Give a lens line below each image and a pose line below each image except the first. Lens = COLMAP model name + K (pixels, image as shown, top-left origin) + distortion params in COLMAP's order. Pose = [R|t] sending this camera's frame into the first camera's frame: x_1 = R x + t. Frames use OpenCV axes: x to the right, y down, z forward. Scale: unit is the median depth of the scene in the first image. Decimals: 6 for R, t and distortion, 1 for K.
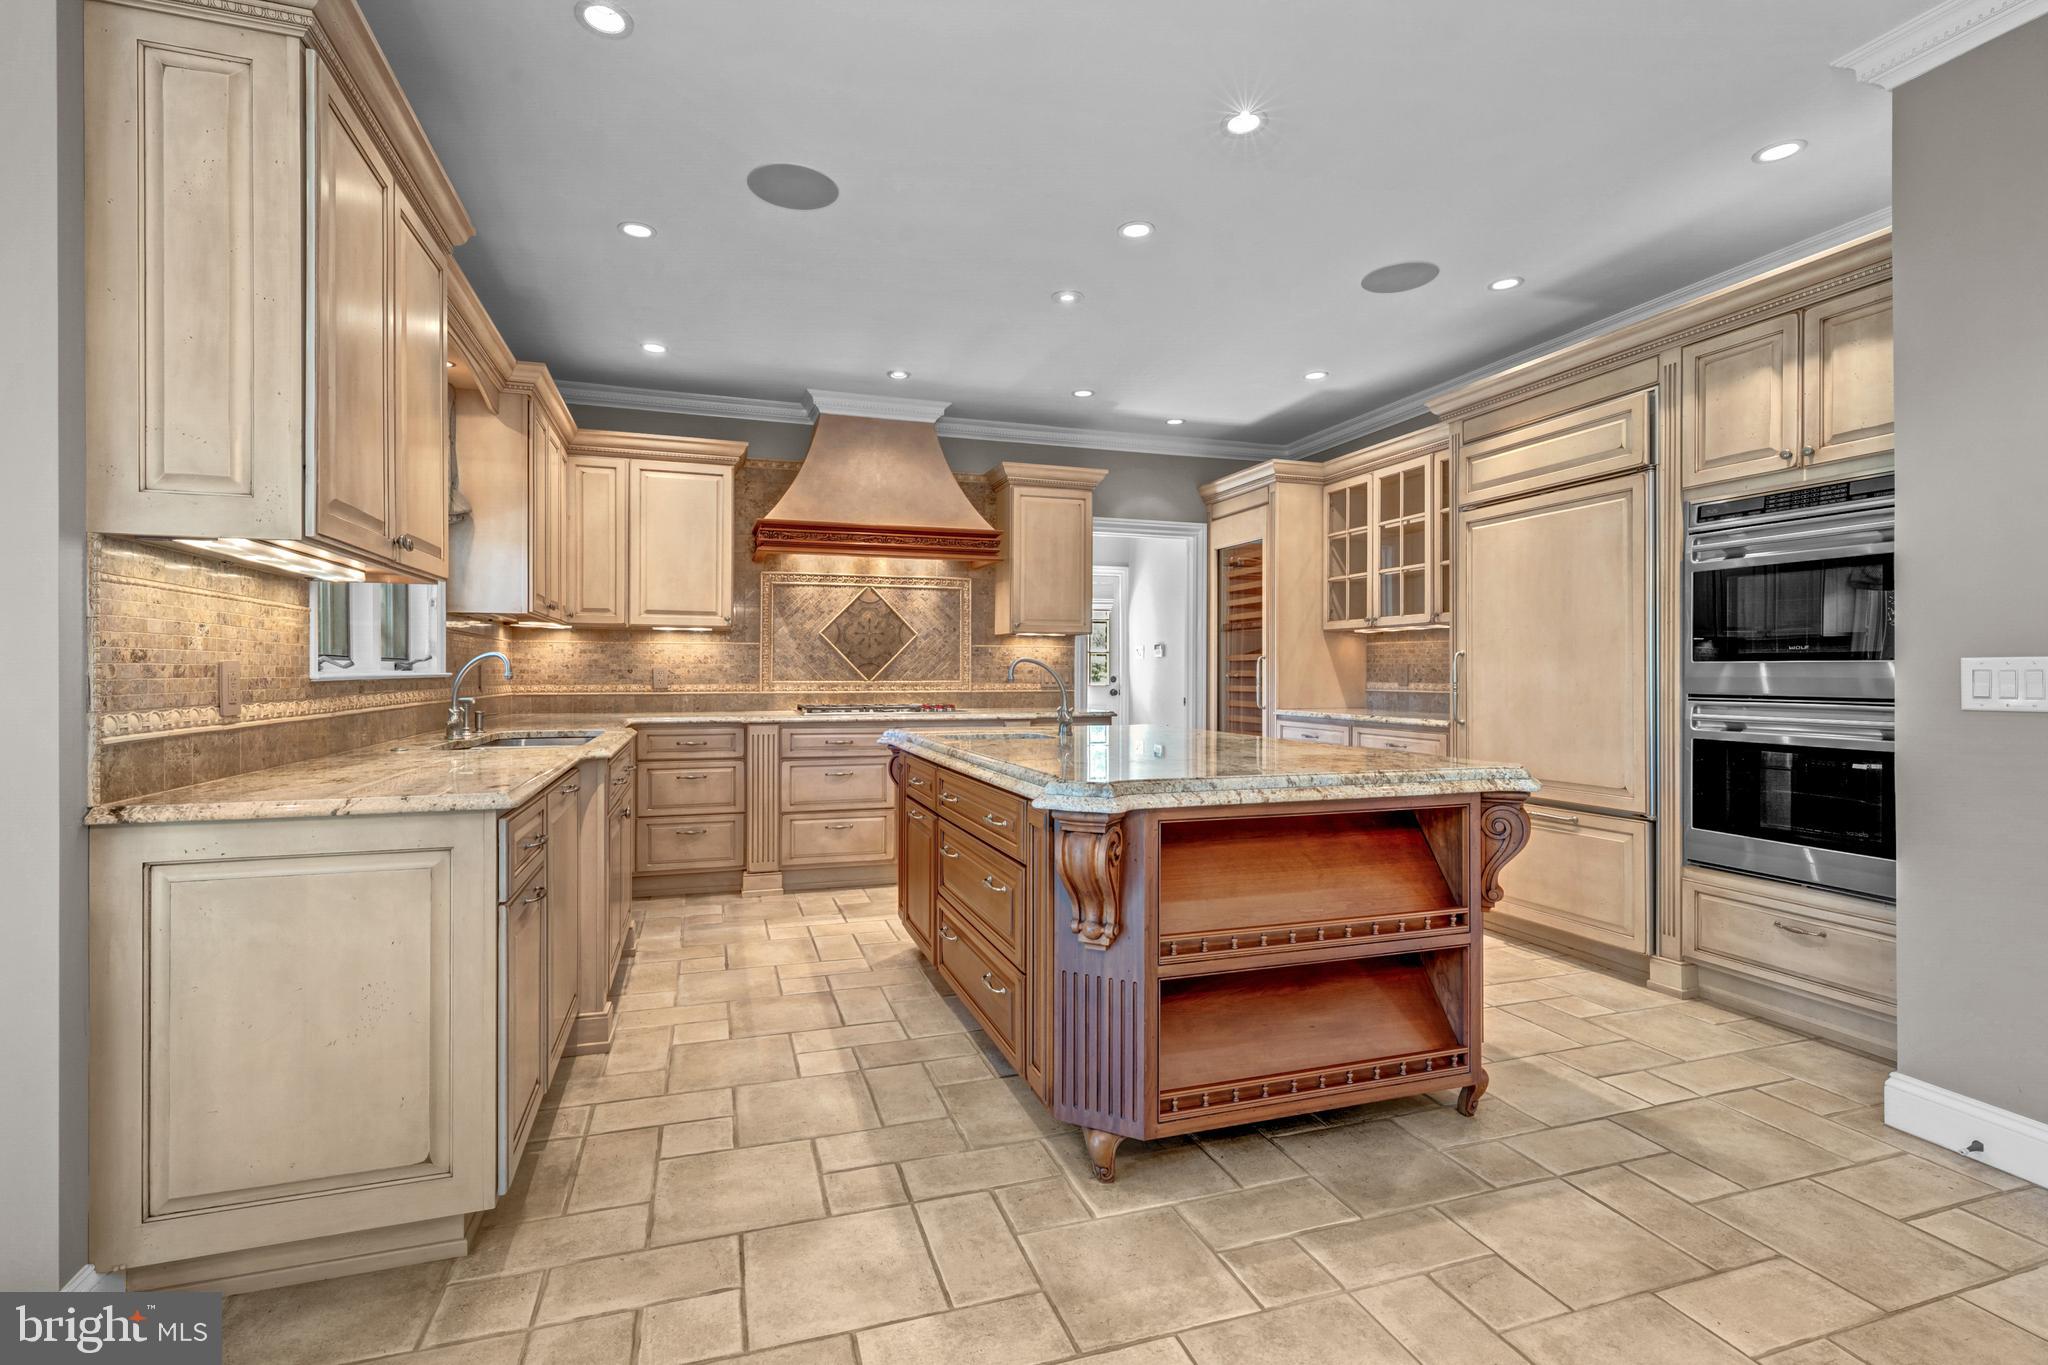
lens RADIAL K [[935.4, 0, 1011.2], [0, 935.4, 672.5], [0, 0, 1]] dist [0.002192, -0.000069]
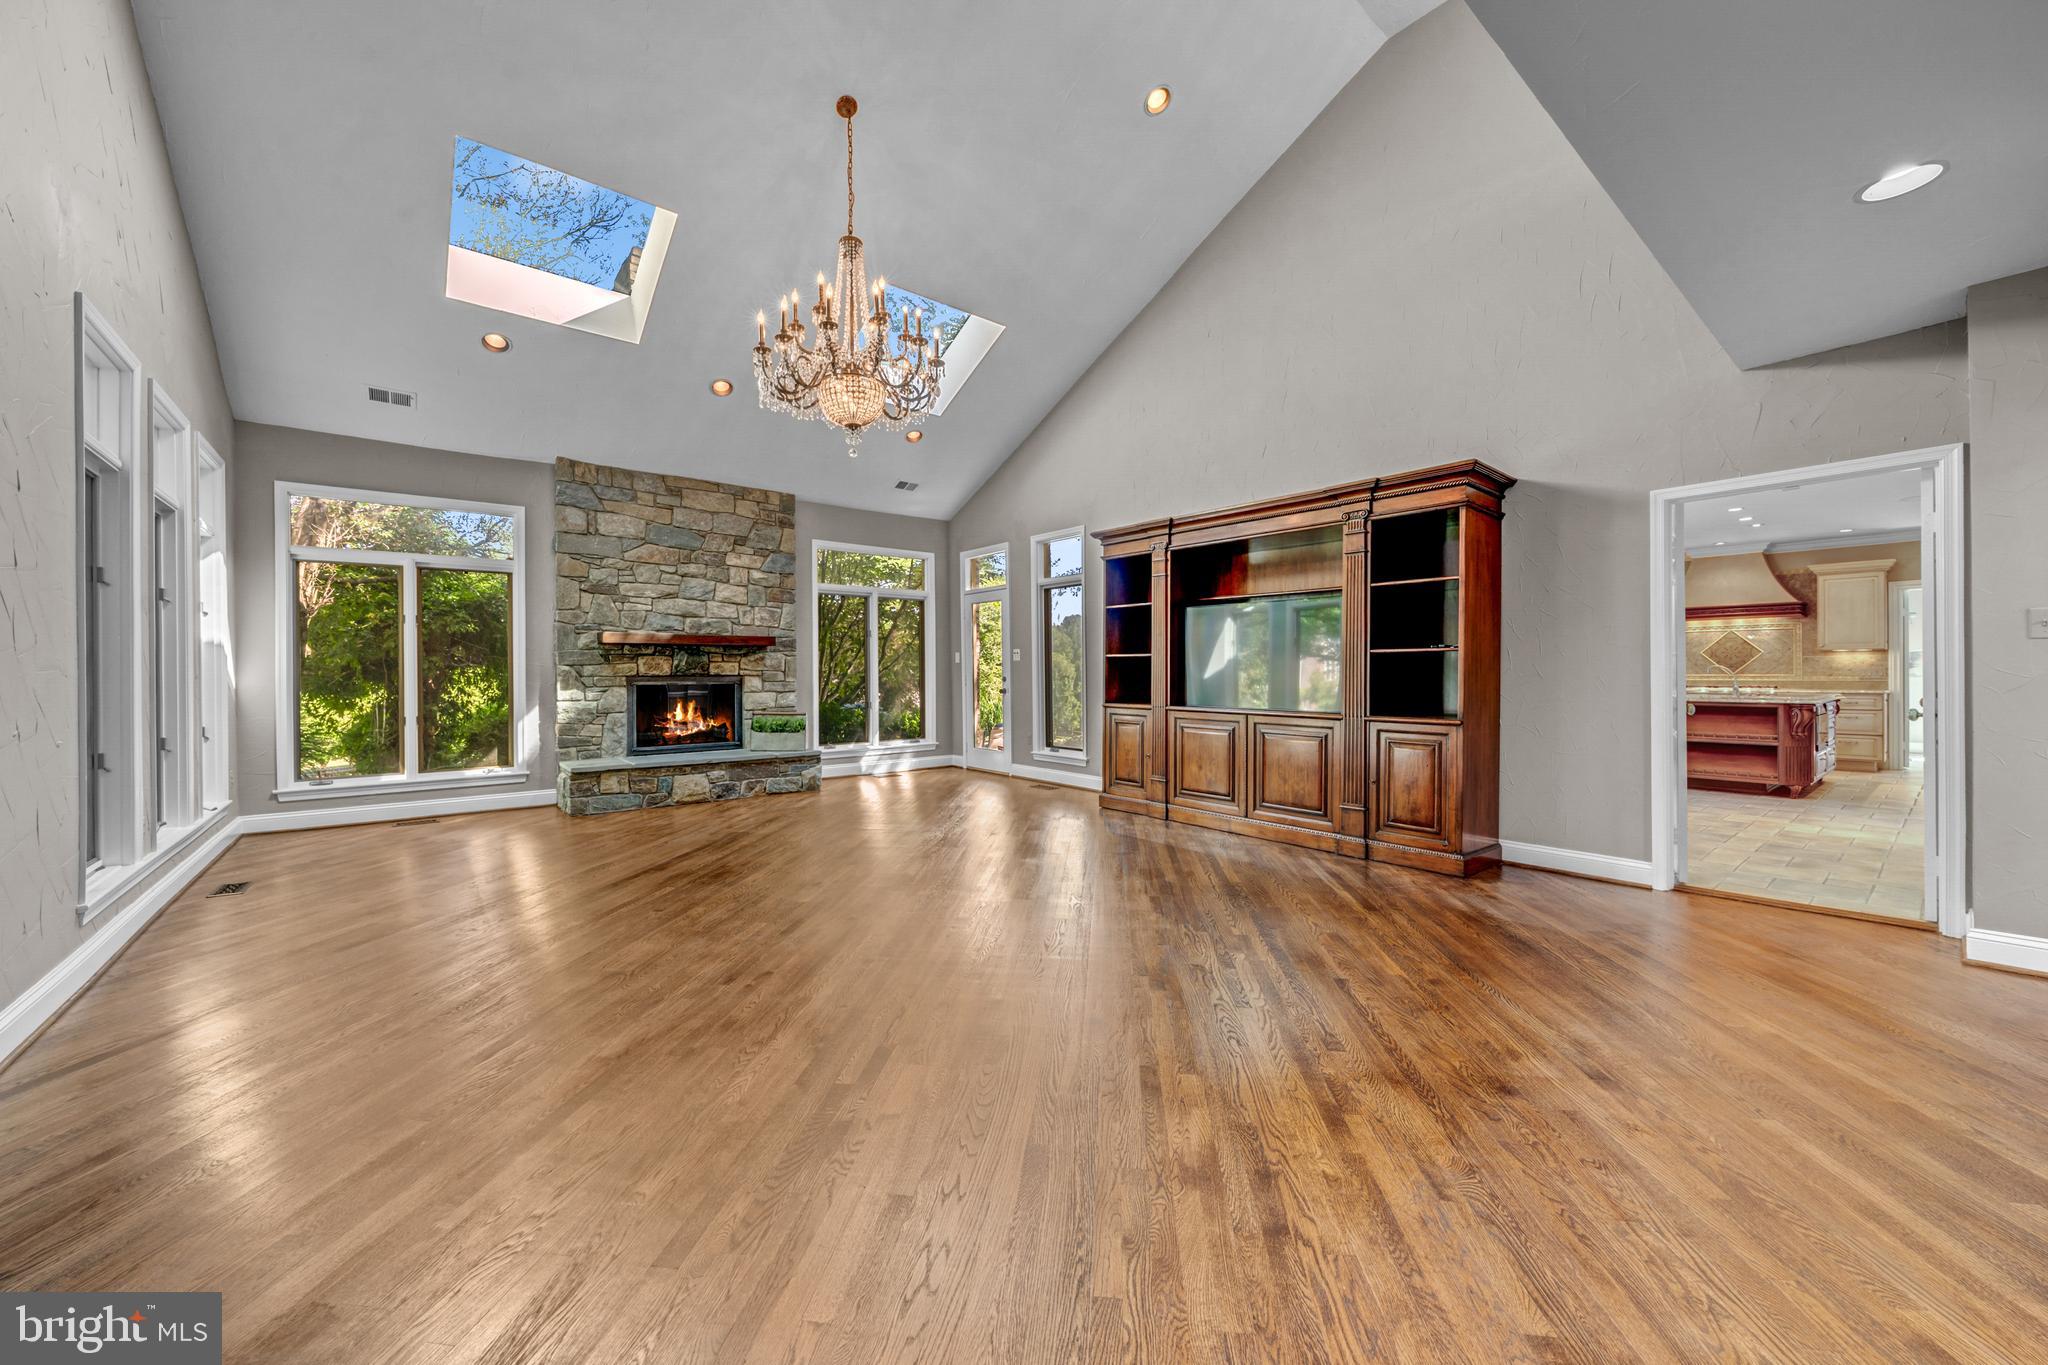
lens RADIAL K [[761.1, 0, 1015.8], [0, 761.1, 674.7], [0, 0, 1]] dist [-0.001373, 0.000116]
pose [[0.348545, -0.003721, -0.937285, 1.017586], [0.006491, 0.999978, -0.001556, 0.000640], [0.937270, -0.005542, 0.348561, -1.272867]]
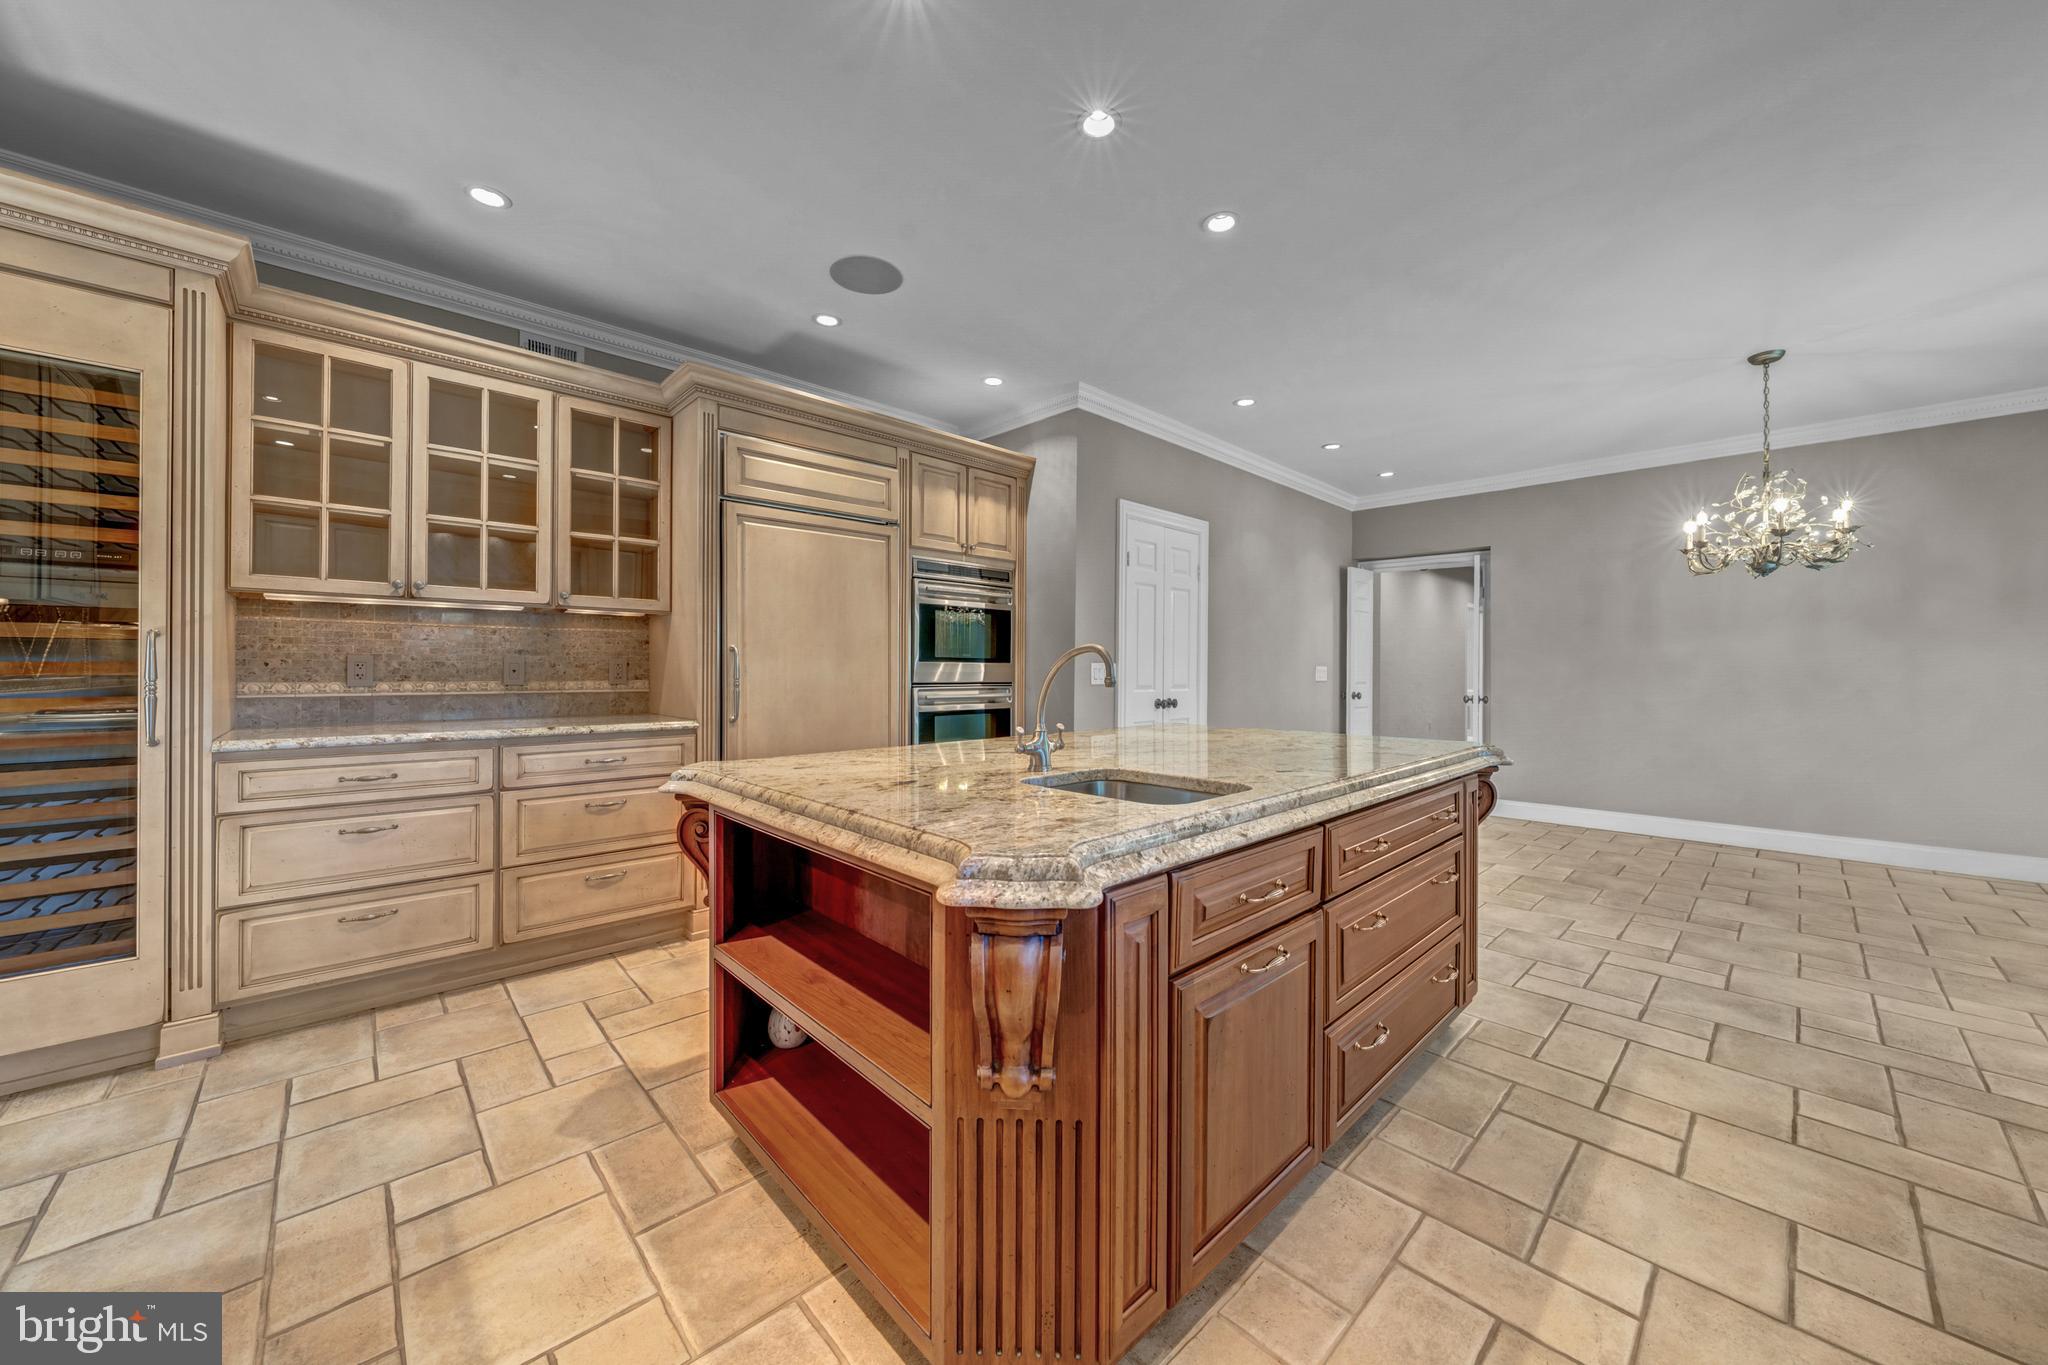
lens RADIAL K [[726.0, 0, 1022.8], [0, 726.0, 669.5], [0, 0, 1]] dist [-0.005004, -0.000102]
pose [[-0.423697, -0.001988, 0.905802, -0.266056], [-0.003291, 0.999994, 0.000655, -0.000157], [-0.905798, -0.002703, -0.423701, 0.865326]]
